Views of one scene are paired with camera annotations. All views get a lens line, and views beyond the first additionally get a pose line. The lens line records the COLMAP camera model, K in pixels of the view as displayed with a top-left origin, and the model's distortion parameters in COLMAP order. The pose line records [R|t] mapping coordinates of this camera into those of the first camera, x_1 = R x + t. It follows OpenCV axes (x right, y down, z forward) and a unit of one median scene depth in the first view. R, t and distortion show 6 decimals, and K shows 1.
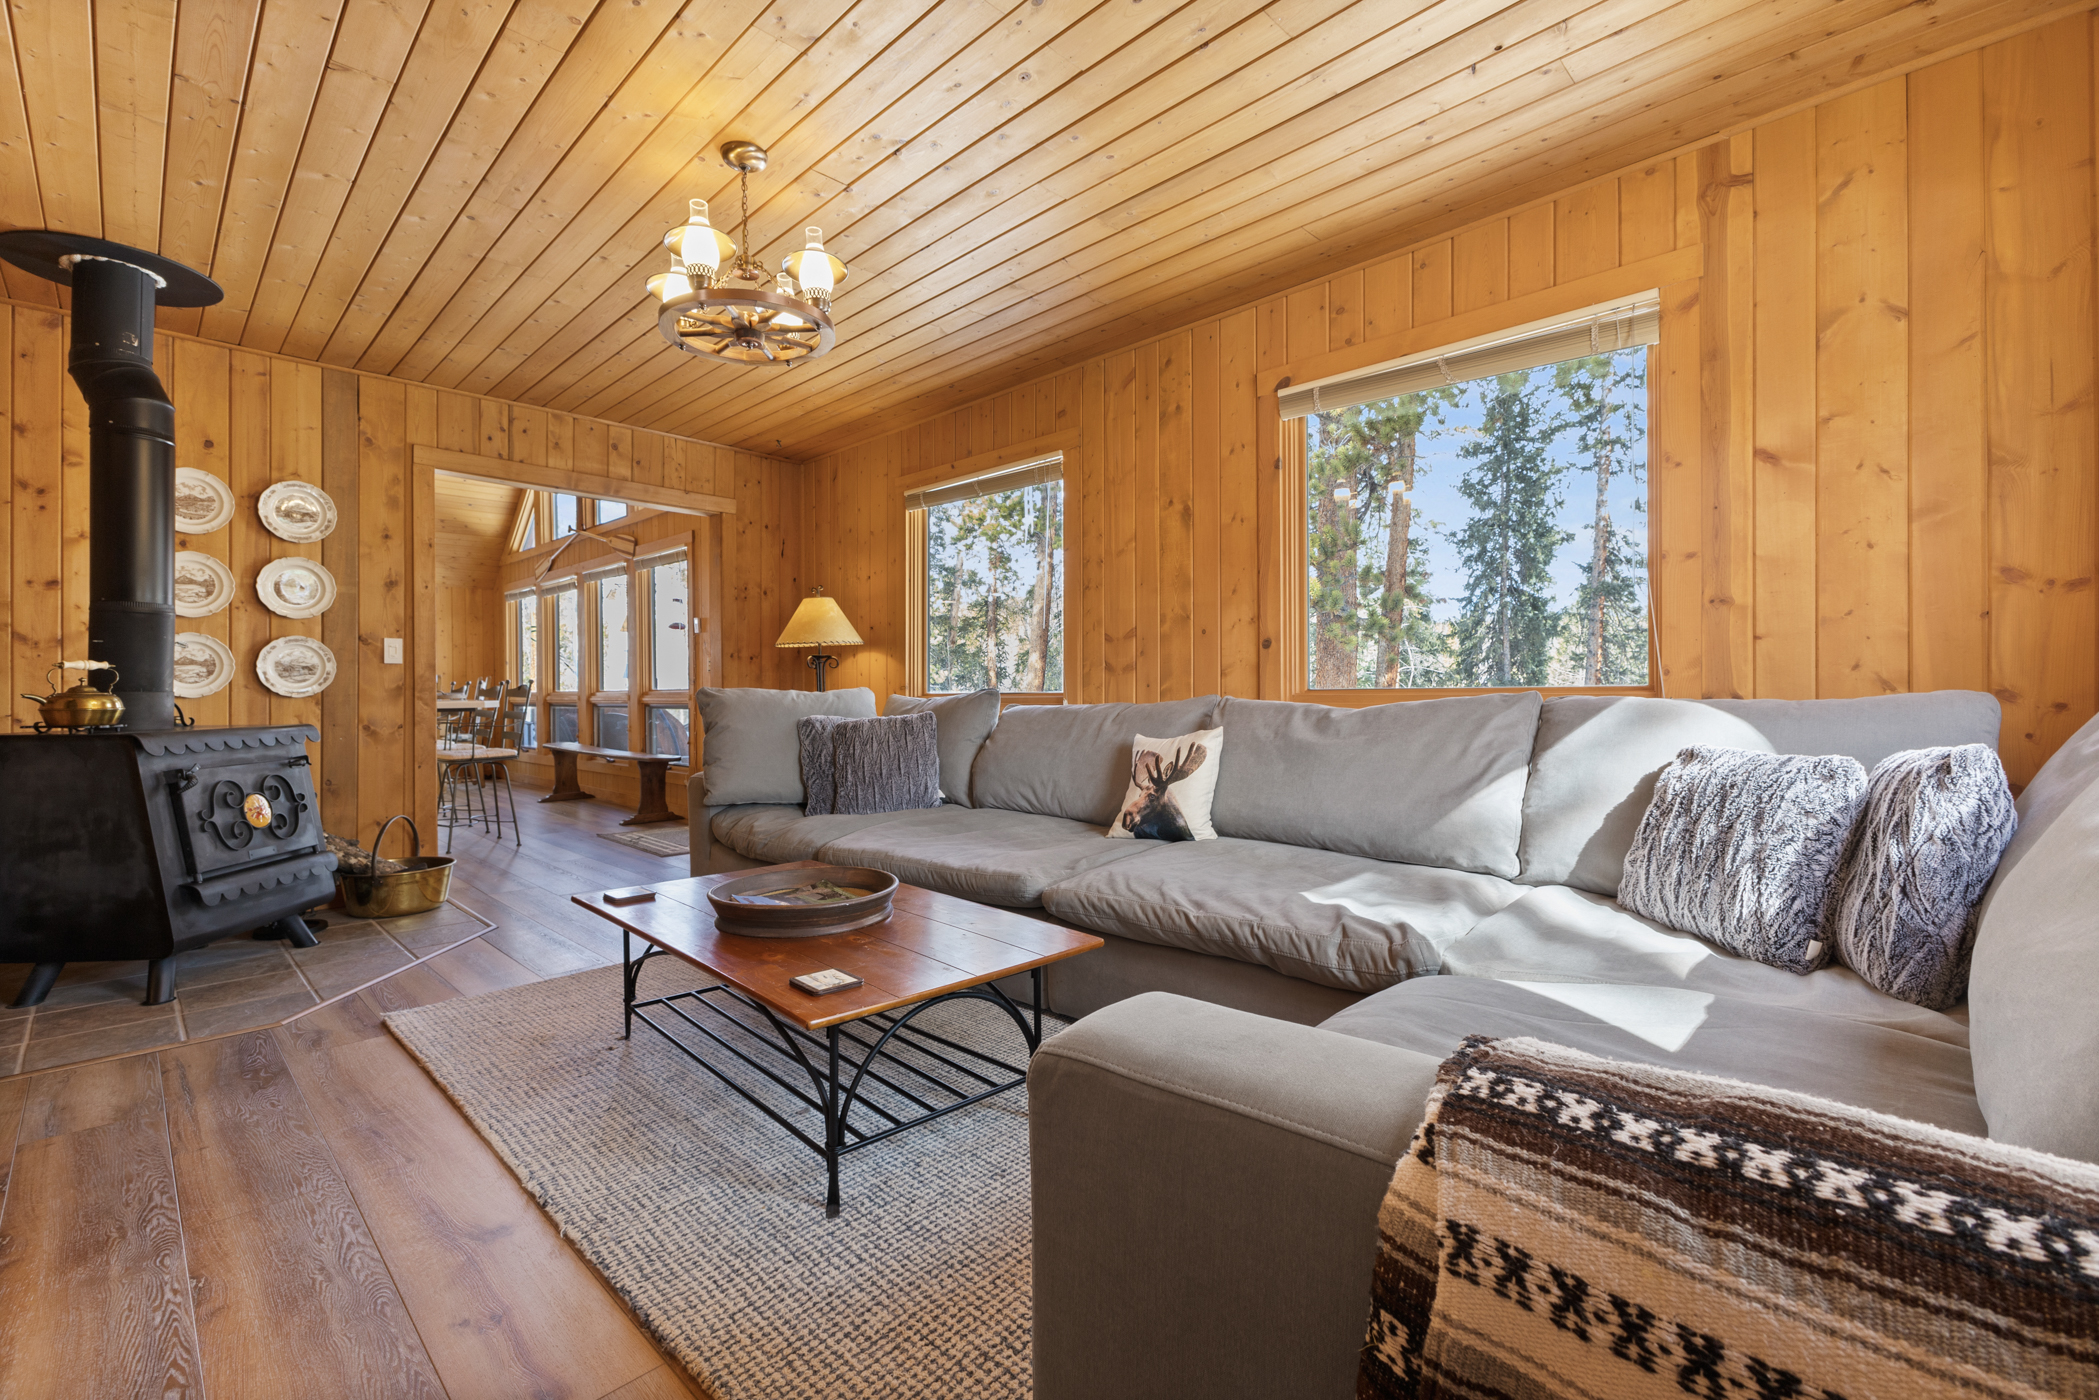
lens RADIAL K [[902.5, 0, 1040.8], [0, 902.5, 691.6], [0, 0, 1]] dist [0.014291, -0.003845]
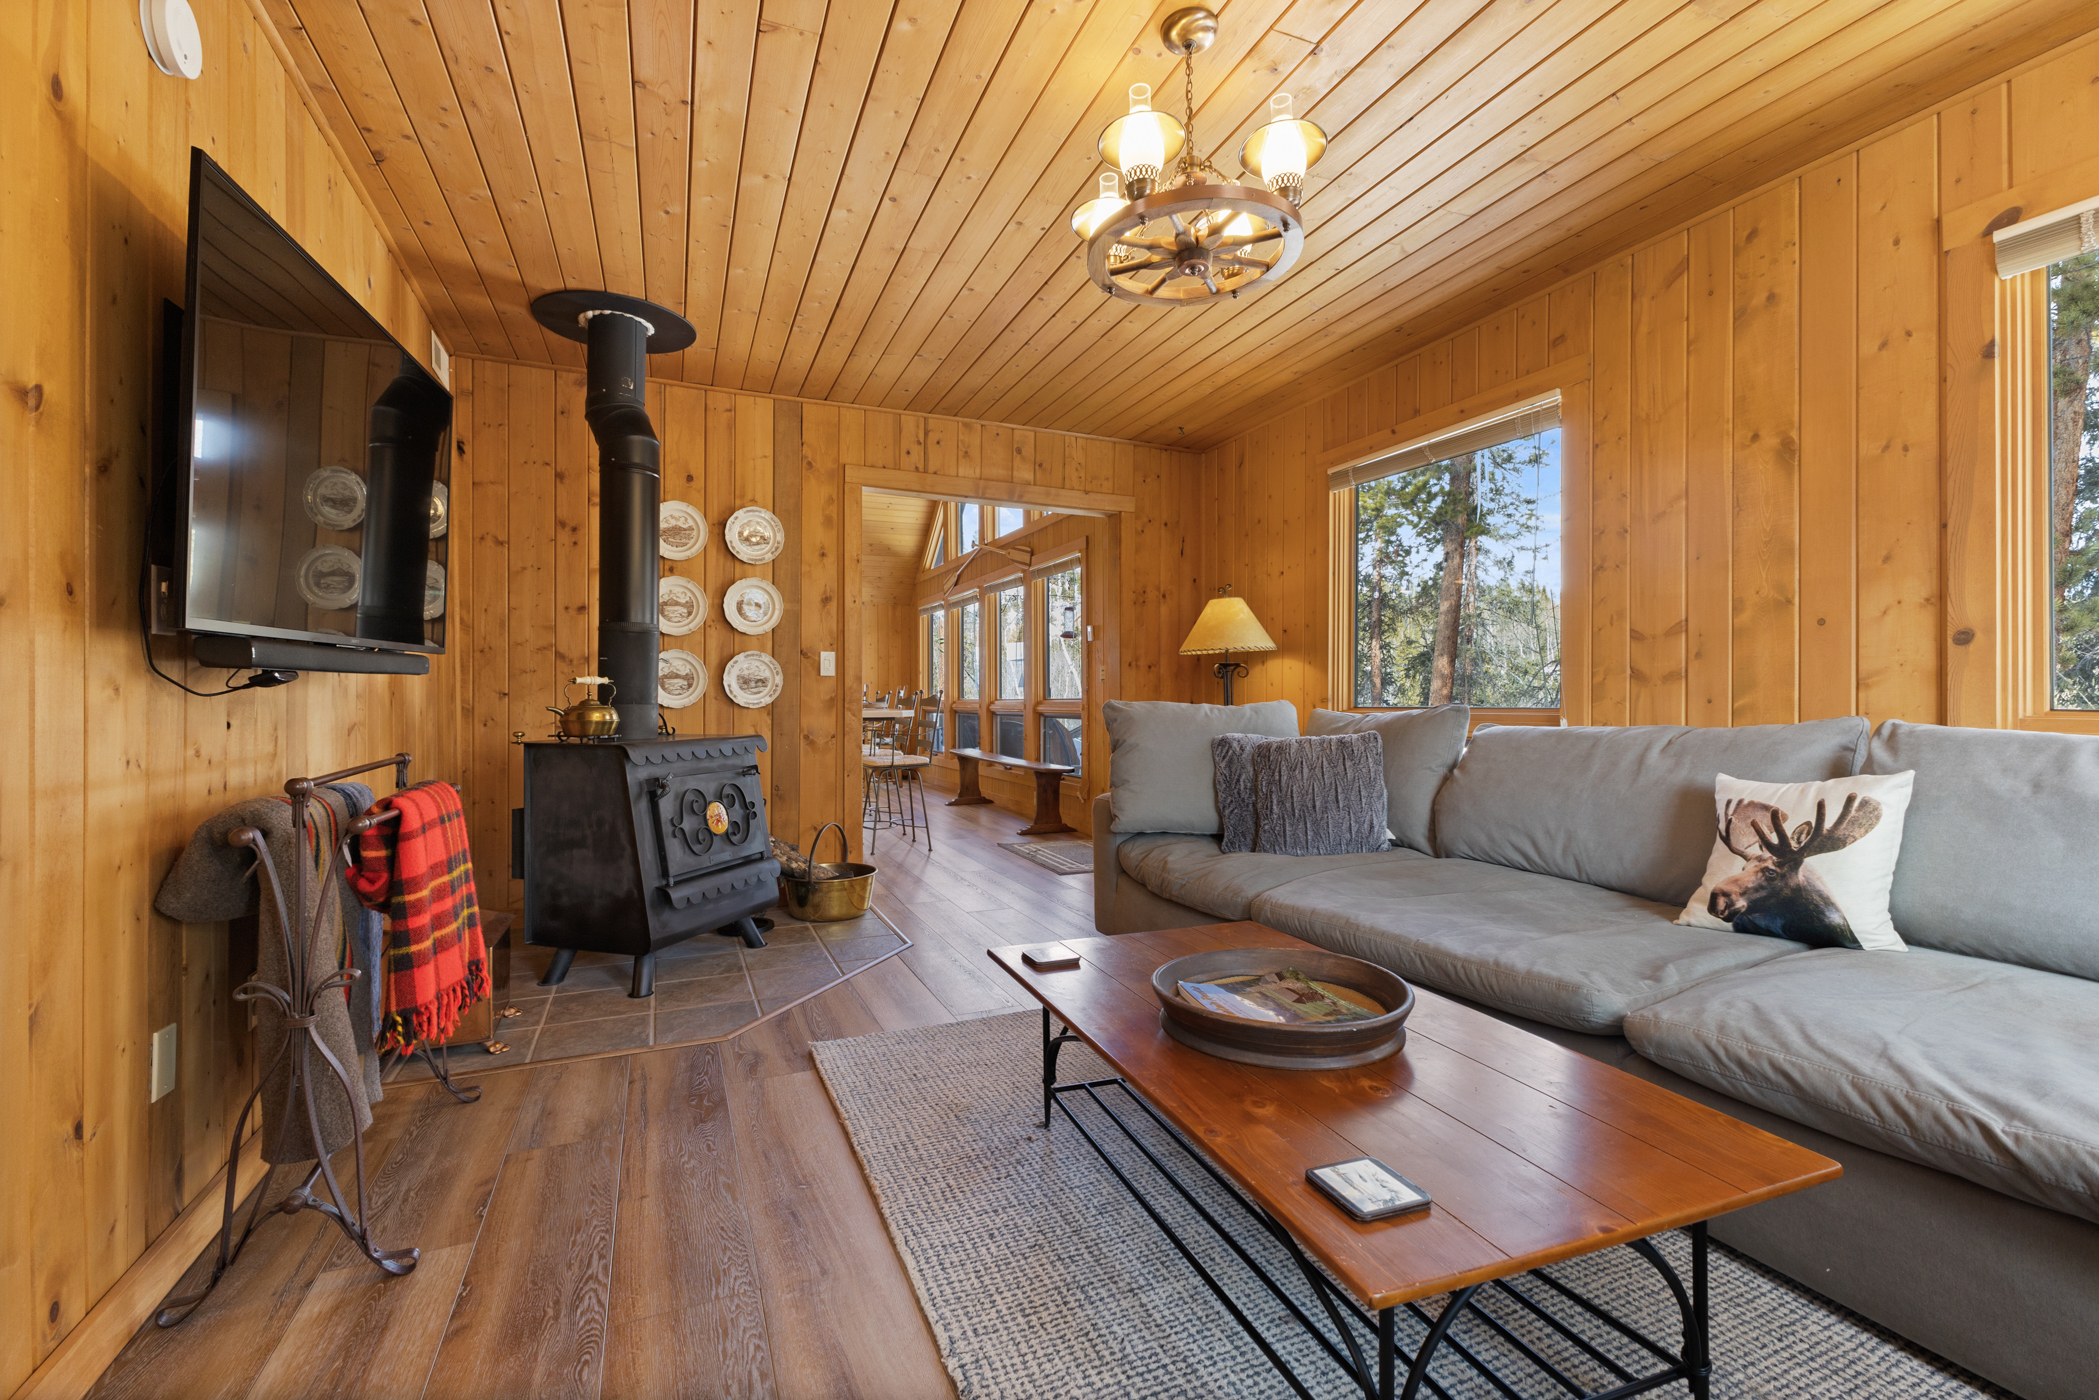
lens RADIAL K [[902.5, 0, 1040.8], [0, 902.5, 691.6], [0, 0, 1]] dist [0.014291, -0.003845]
pose [[0.921552, 0.001057, -0.388253, -0.095146], [-0.003583, 0.999977, -0.005782, -0.008773], [0.388238, 0.006719, 0.921535, 0.156385]]
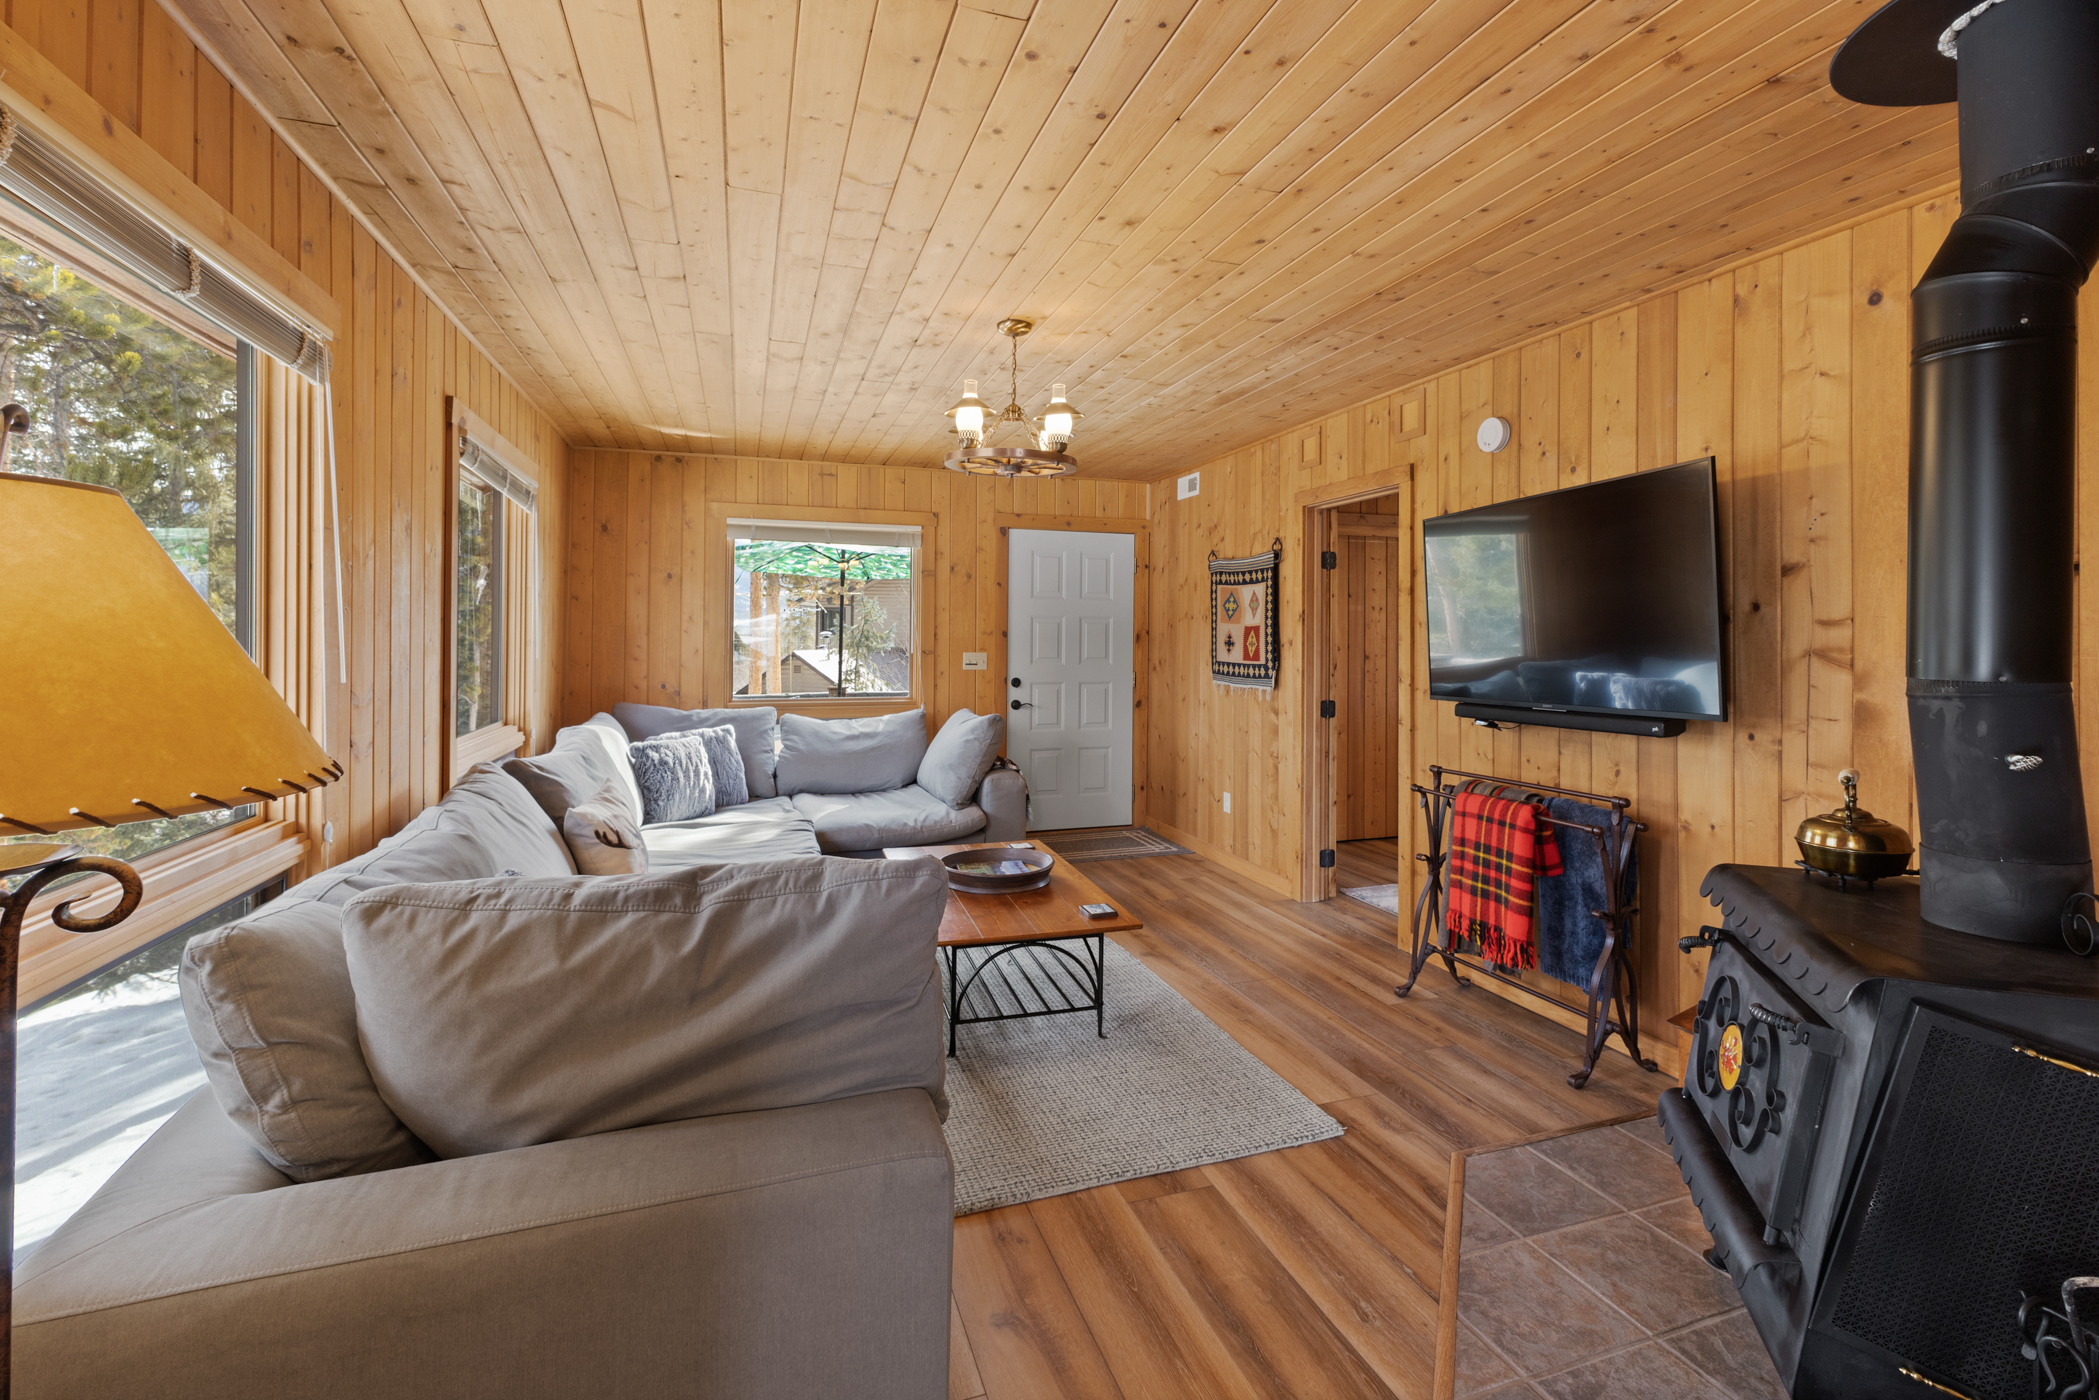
lens RADIAL K [[902.5, 0, 1040.8], [0, 902.5, 691.6], [0, 0, 1]] dist [0.014291, -0.003845]
pose [[-0.890720, -0.023075, 0.453965, -0.635277], [0.005122, 0.998138, 0.060785, -0.105623], [-0.454523, 0.056468, -0.888944, 1.432410]]
